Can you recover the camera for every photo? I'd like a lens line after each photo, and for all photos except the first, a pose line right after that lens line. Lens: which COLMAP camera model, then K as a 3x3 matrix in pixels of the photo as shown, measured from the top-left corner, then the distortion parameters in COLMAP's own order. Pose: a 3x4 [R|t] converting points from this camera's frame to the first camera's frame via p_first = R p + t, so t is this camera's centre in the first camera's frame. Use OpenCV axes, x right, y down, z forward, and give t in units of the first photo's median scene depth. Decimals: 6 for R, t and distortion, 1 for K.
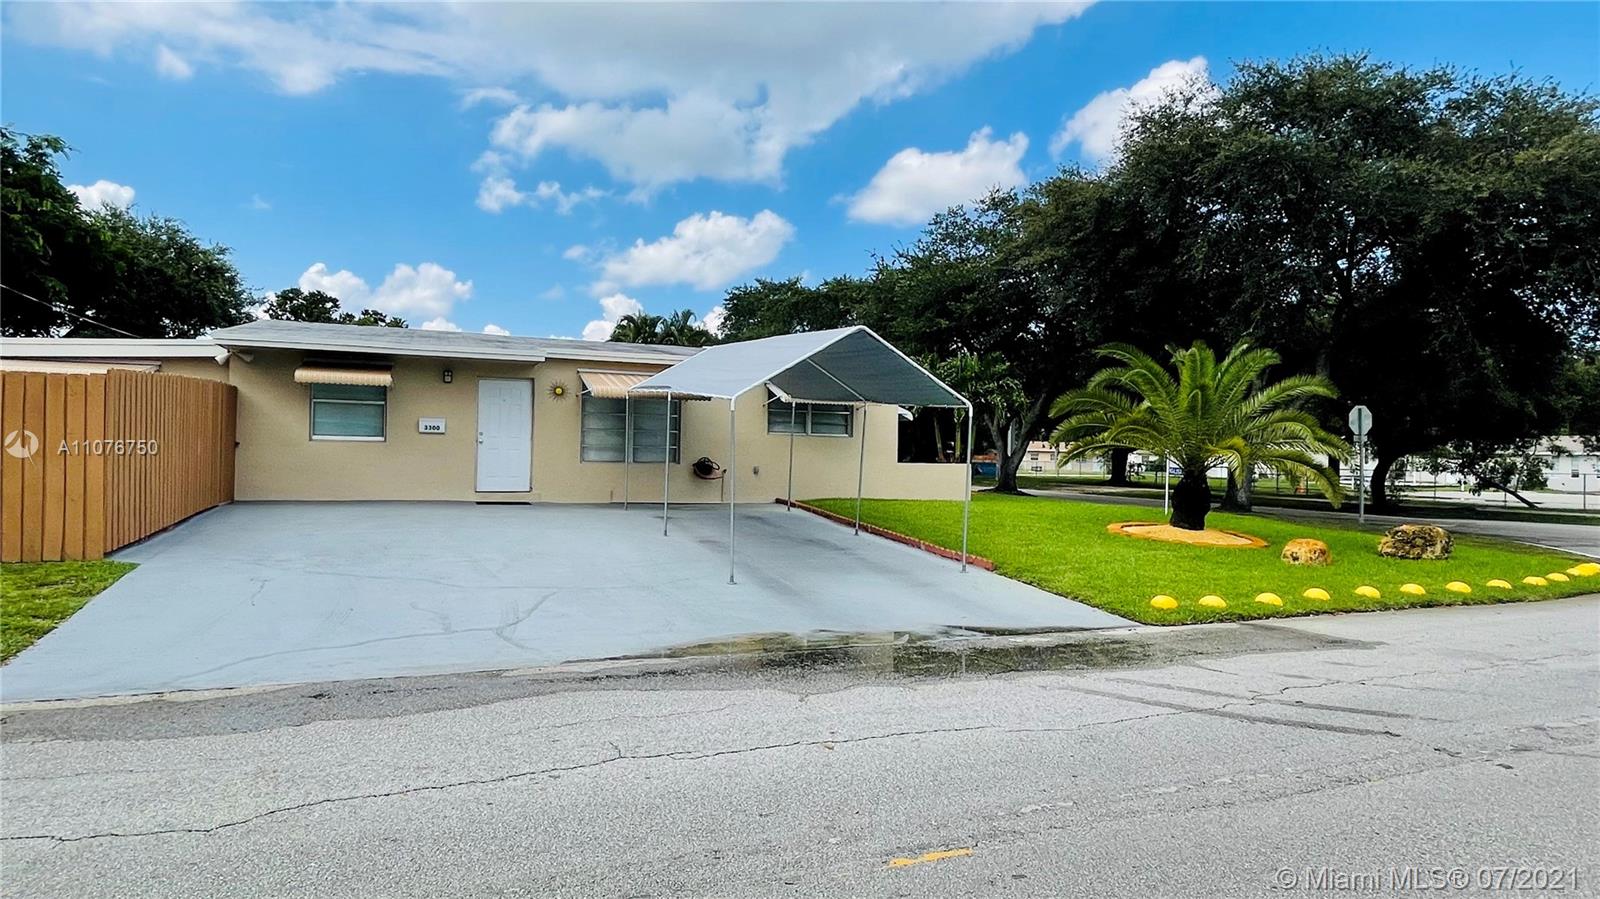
lens RADIAL K [[921.7, 0, 794.3], [0, 921.7, 456.7], [0, 0, 1]] dist [0.001959, -0.001847]
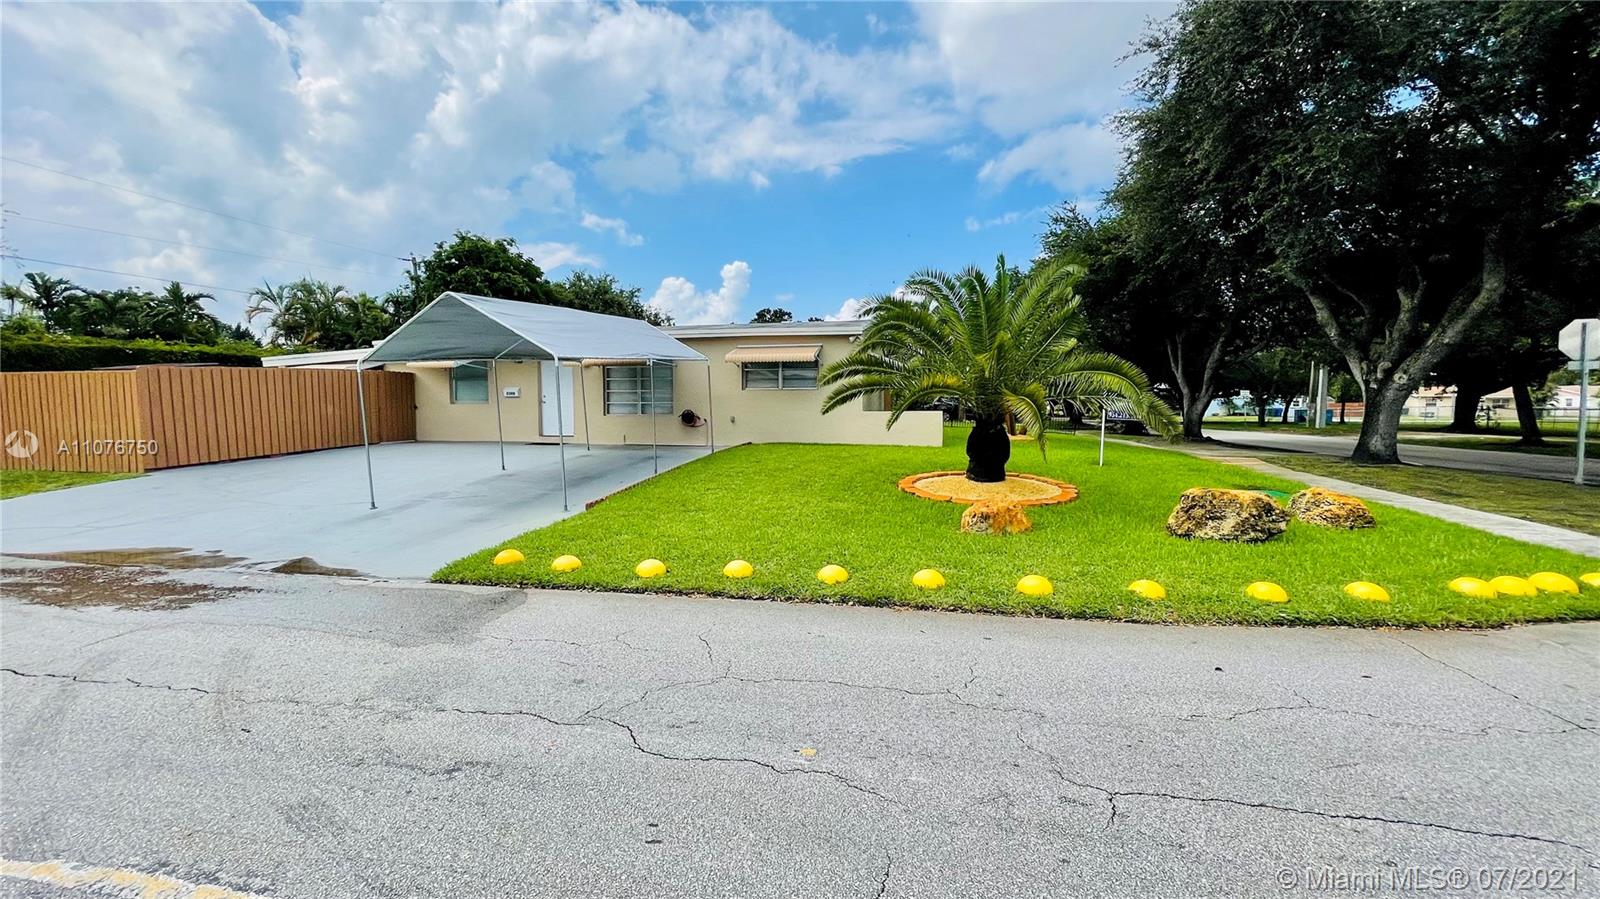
lens RADIAL K [[647.8, 0, 798.5], [0, 647.8, 460.2], [0, 0, 1]] dist [-0.003990, 0.001287]
pose [[0.834420, 0.023810, -0.550614, 0.551396], [0.018099, 0.997344, 0.070556, 0.010783], [0.550831, -0.068839, 0.831773, 0.345681]]
